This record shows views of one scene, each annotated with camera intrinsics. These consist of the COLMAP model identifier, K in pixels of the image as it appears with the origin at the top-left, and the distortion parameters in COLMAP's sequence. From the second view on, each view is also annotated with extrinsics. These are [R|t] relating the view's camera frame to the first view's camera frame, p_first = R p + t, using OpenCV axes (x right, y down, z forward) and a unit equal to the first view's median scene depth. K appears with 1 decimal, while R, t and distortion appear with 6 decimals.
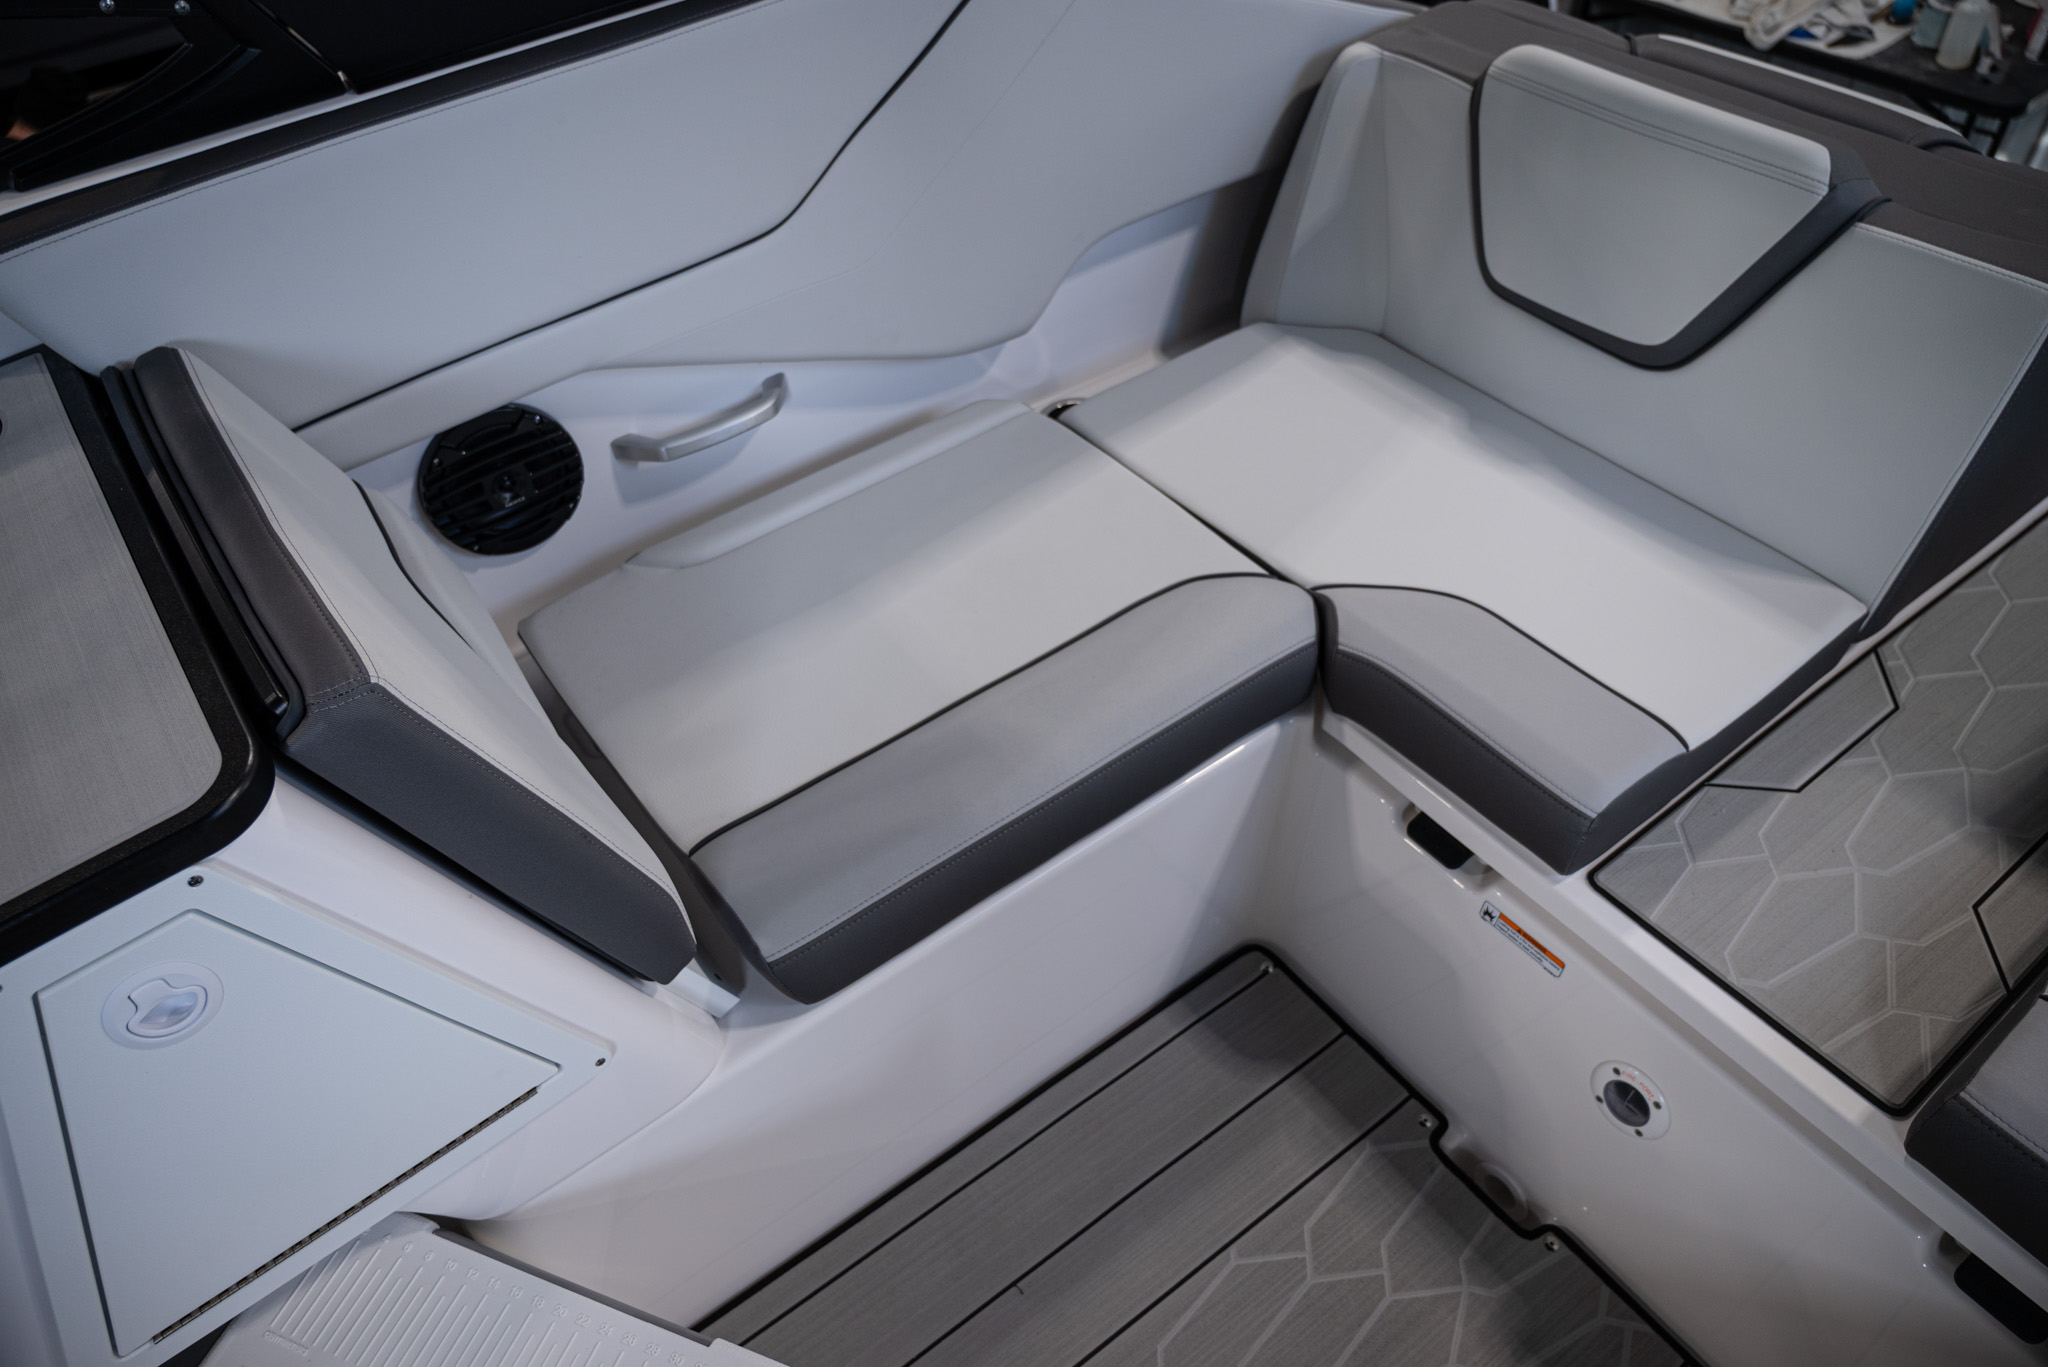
lens RADIAL K [[1373.5, 0, 1024.0], [0, 1373.5, 683.5], [0, 0, 1]] dist [-0.001771, -0.002933]
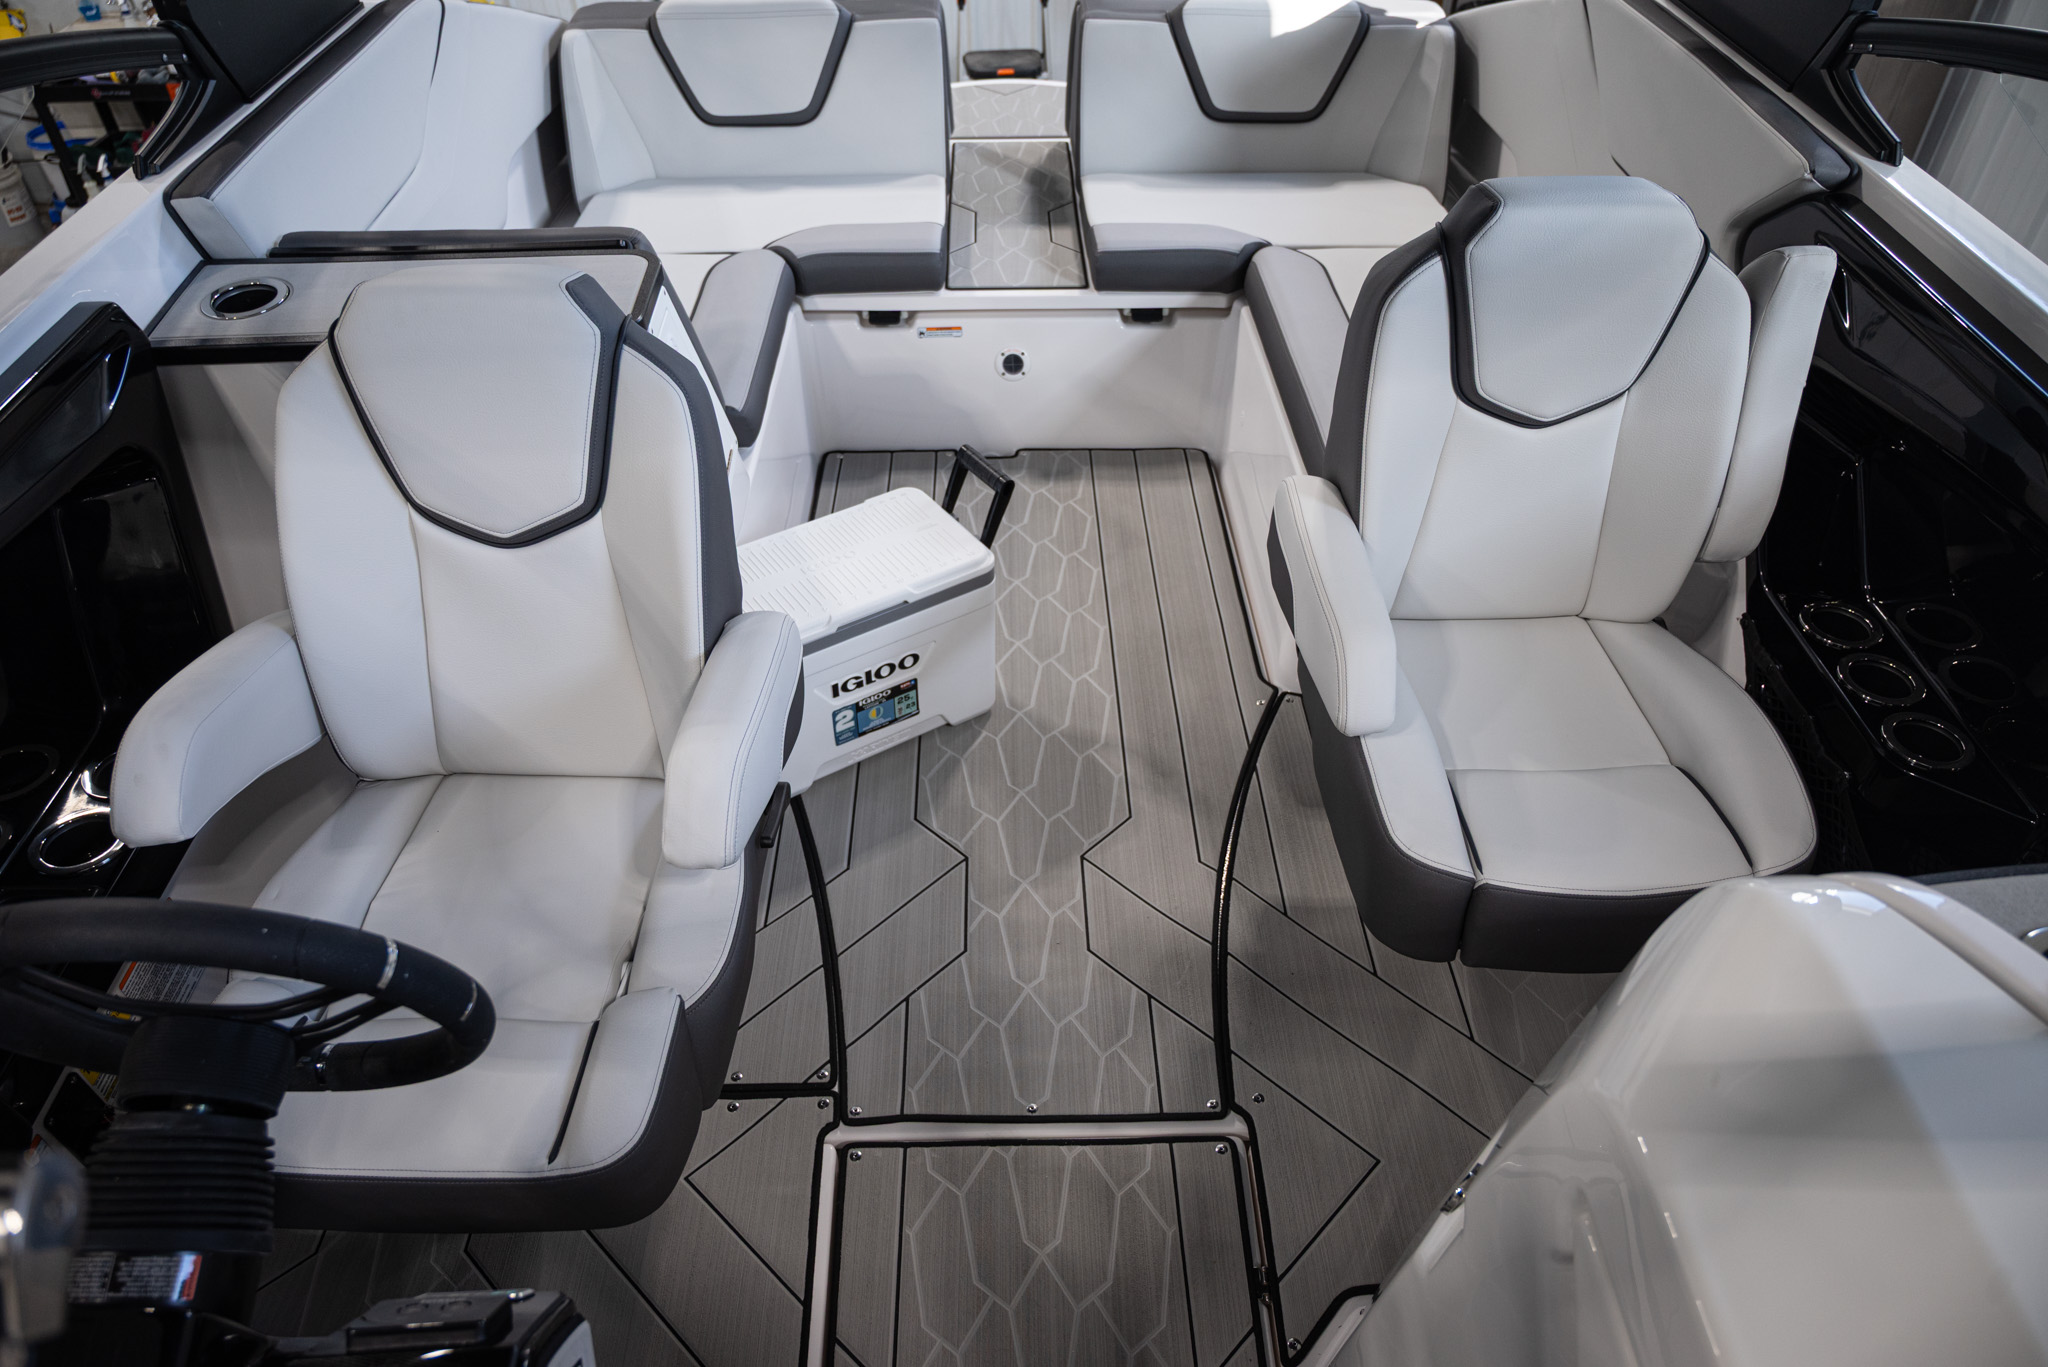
lens RADIAL K [[1352.7, 0, 1021.0], [0, 1352.7, 693.1], [0, 0, 1]] dist [-0.005108, 0.000667]
pose [[0.574801, -0.502558, 0.645786, -1.261277], [0.567468, 0.813400, 0.127906, 0.450521], [-0.589563, 0.292942, 0.752729, -0.555703]]
